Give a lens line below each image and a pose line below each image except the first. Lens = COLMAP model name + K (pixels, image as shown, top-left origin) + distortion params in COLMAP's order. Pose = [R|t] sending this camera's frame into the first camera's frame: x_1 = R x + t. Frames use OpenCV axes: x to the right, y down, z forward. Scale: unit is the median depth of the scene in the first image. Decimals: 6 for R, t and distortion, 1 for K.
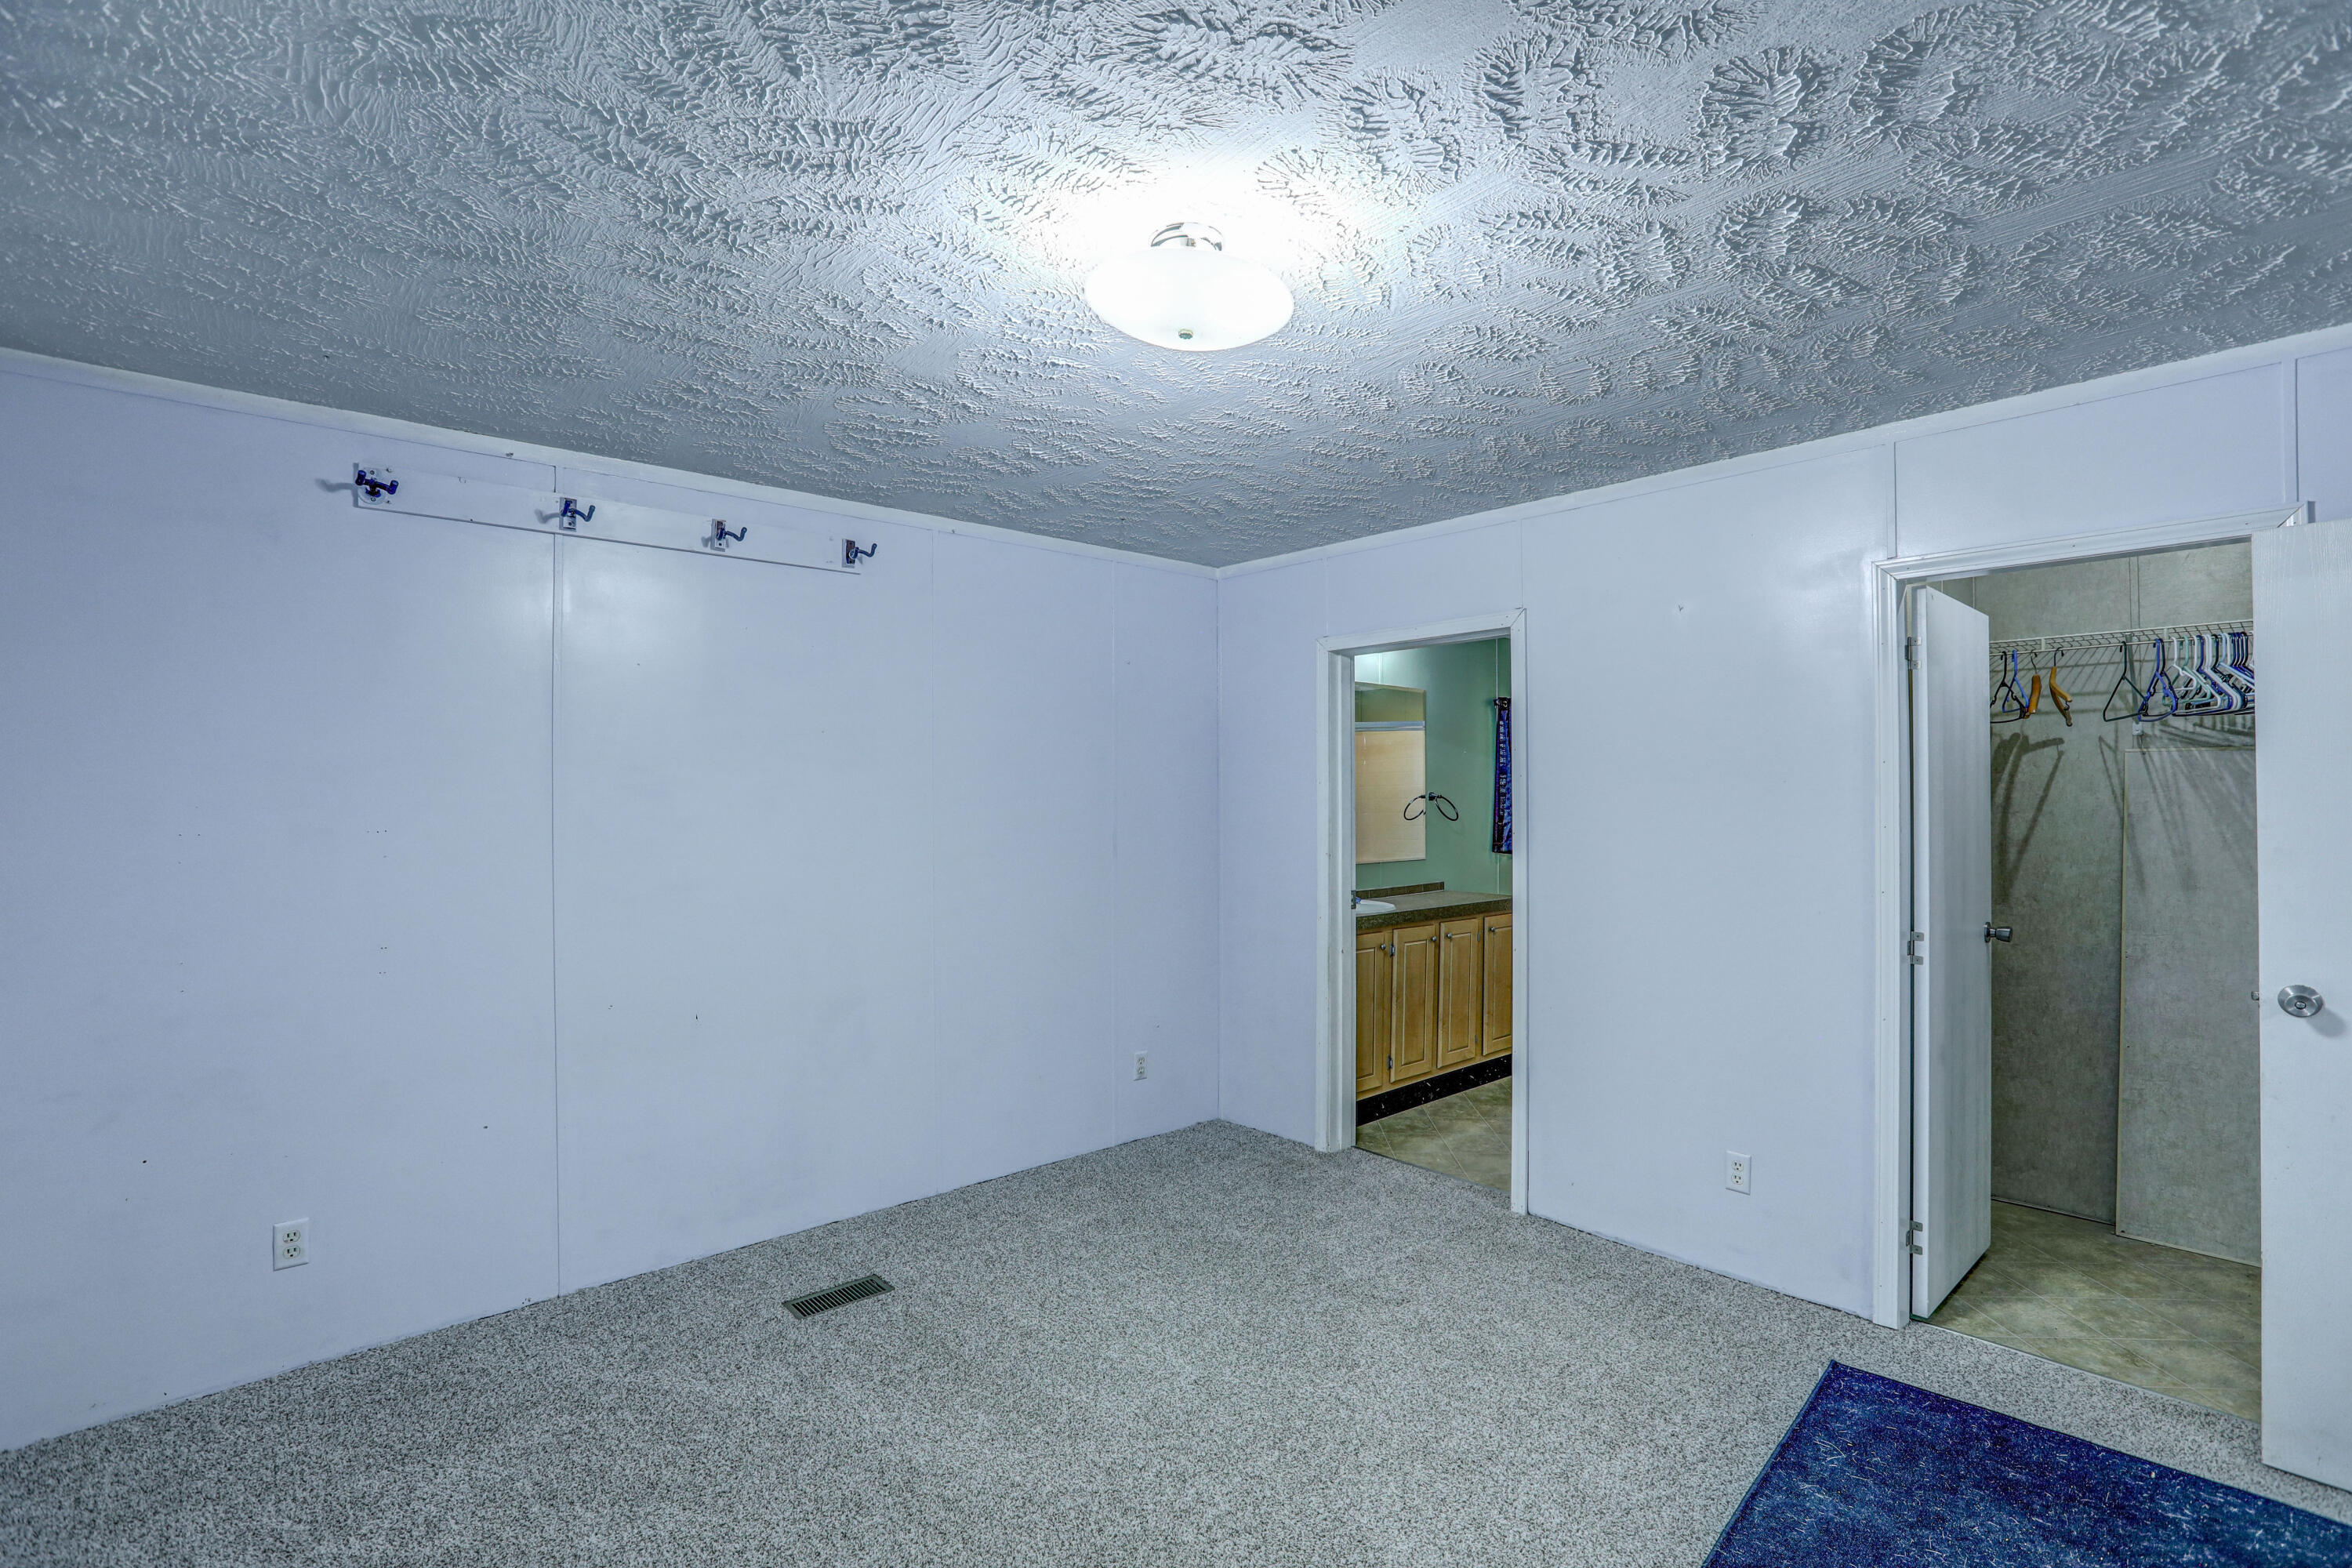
lens RADIAL K [[1076.3, 0, 1182.4], [0, 1076.3, 795.6], [0, 0, 1]] dist [-0.046520, 0.019890]
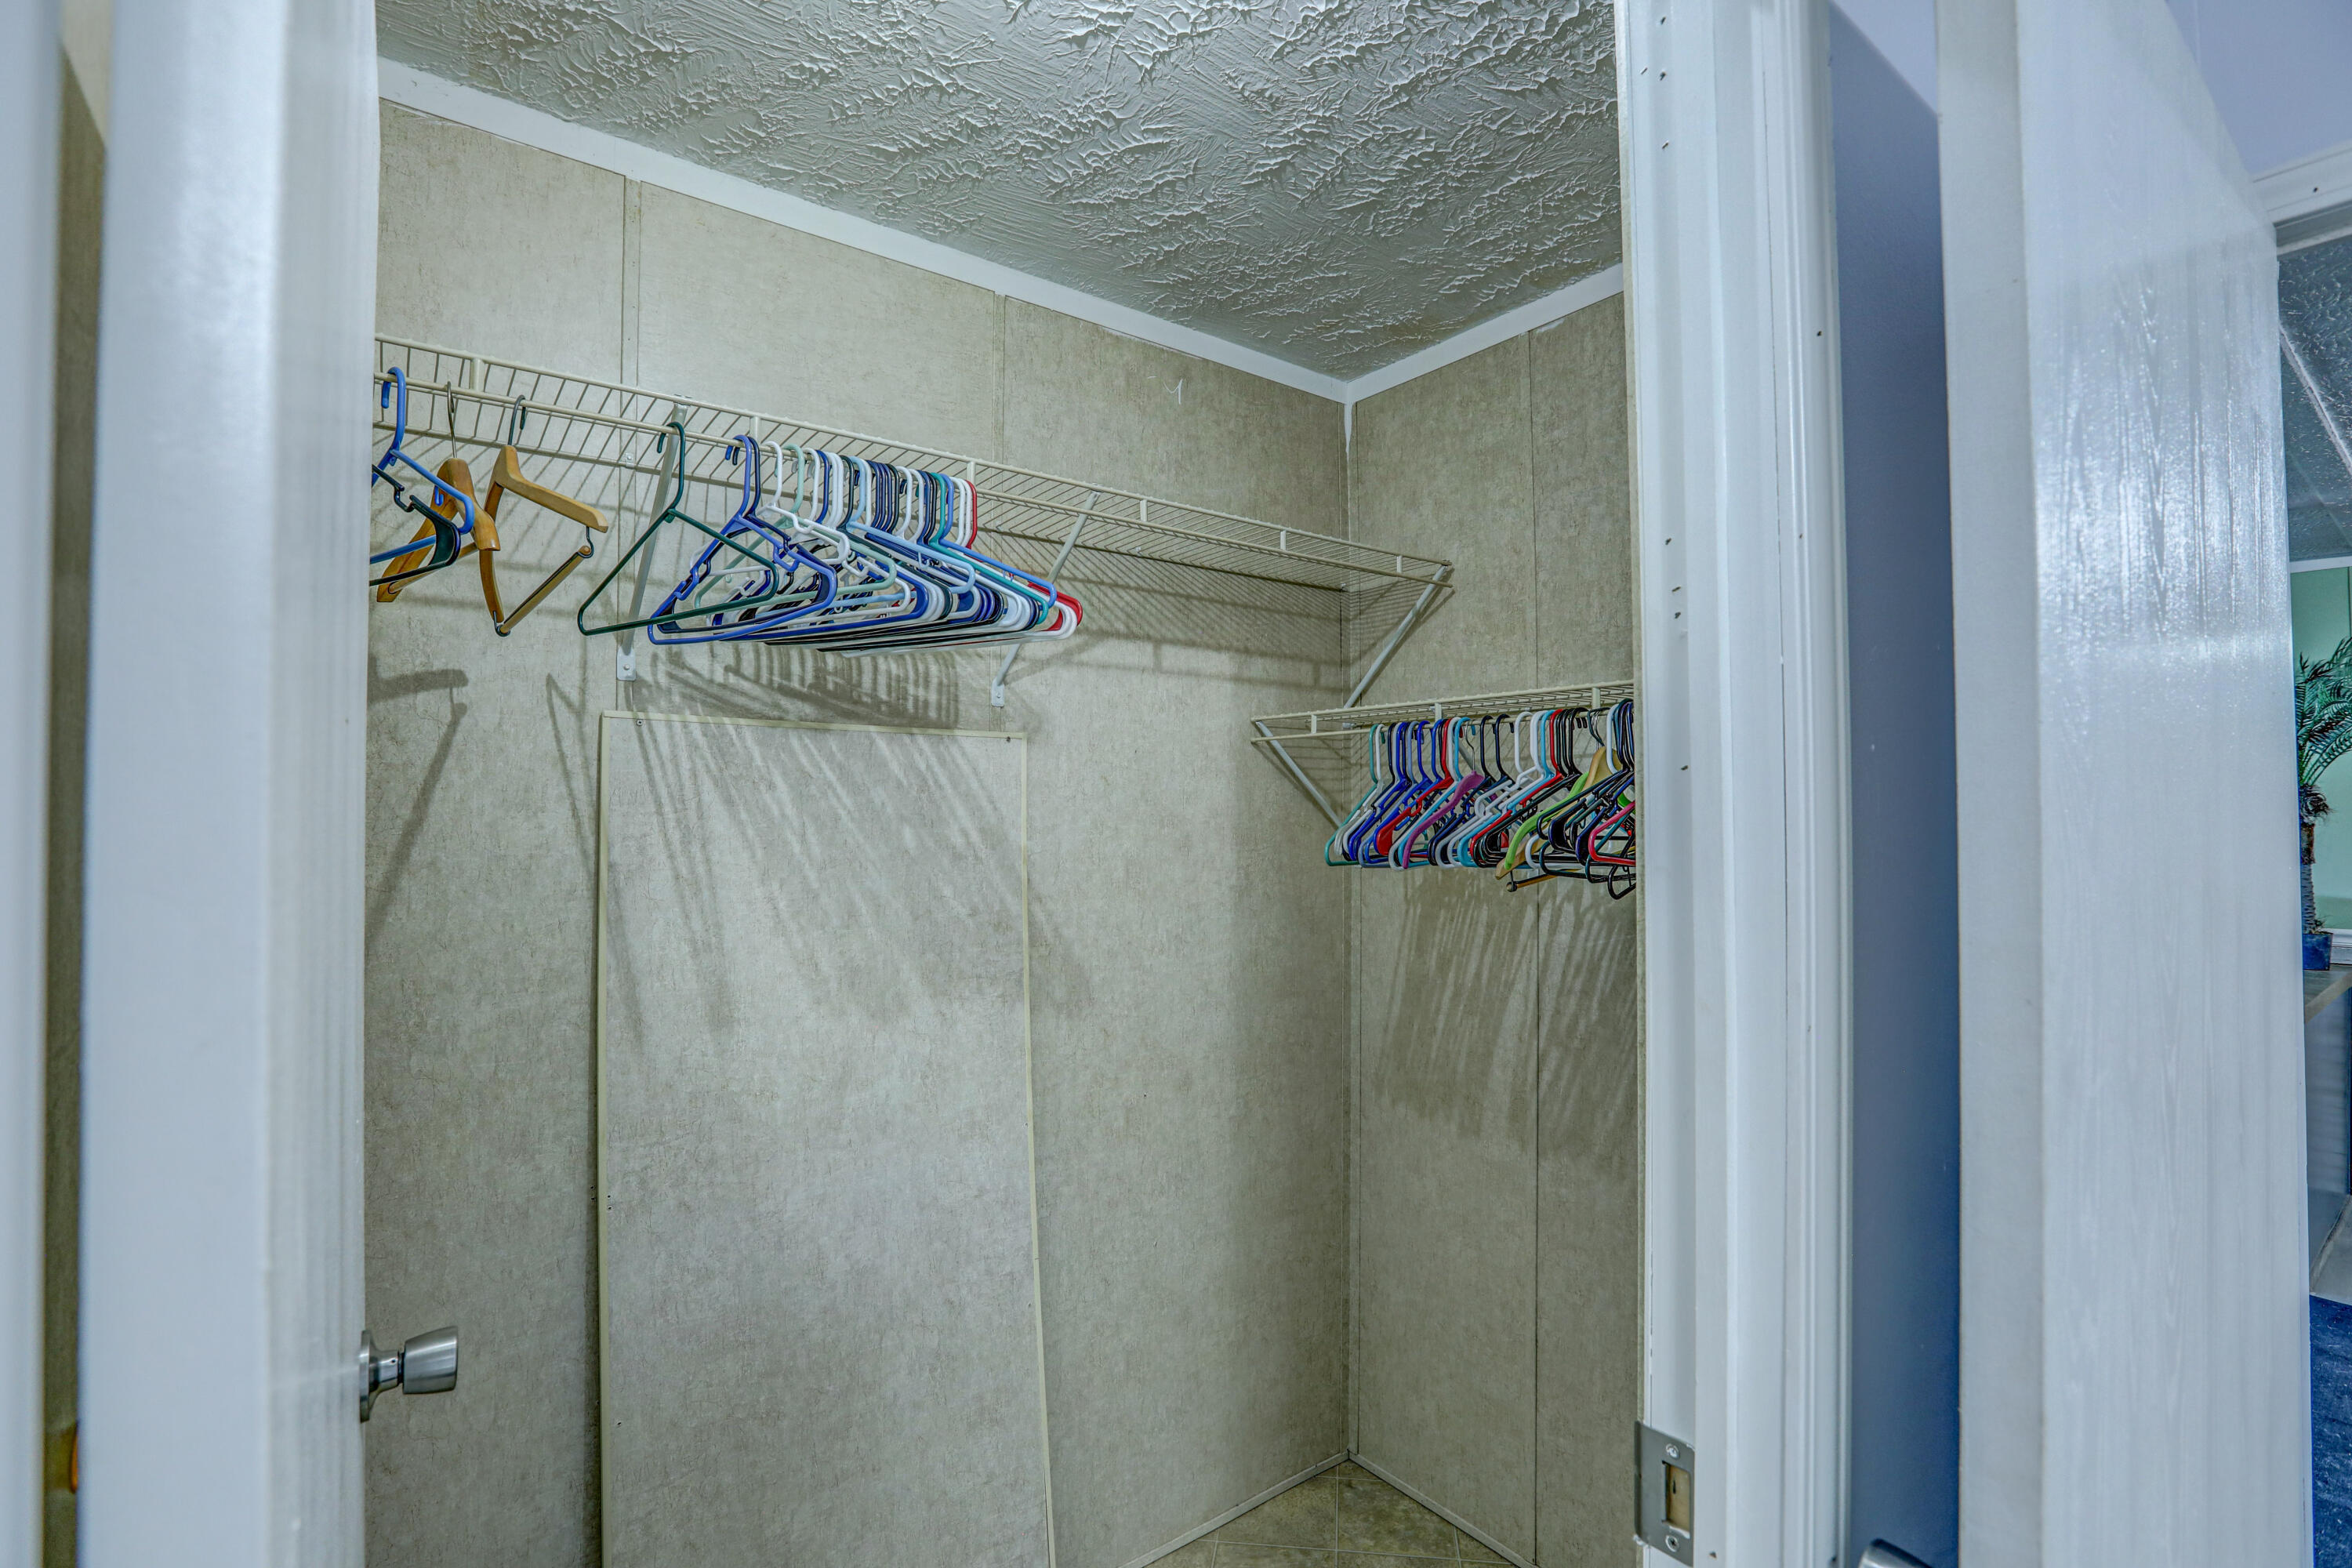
lens RADIAL K [[1076.3, 0, 1182.4], [0, 1076.3, 795.6], [0, 0, 1]] dist [-0.046520, 0.019890]
pose [[0.094440, 0.019986, 0.995330, 0.497146], [-0.005306, 0.999794, -0.019573, -0.002872], [-0.995516, -0.003433, 0.094527, 0.730756]]
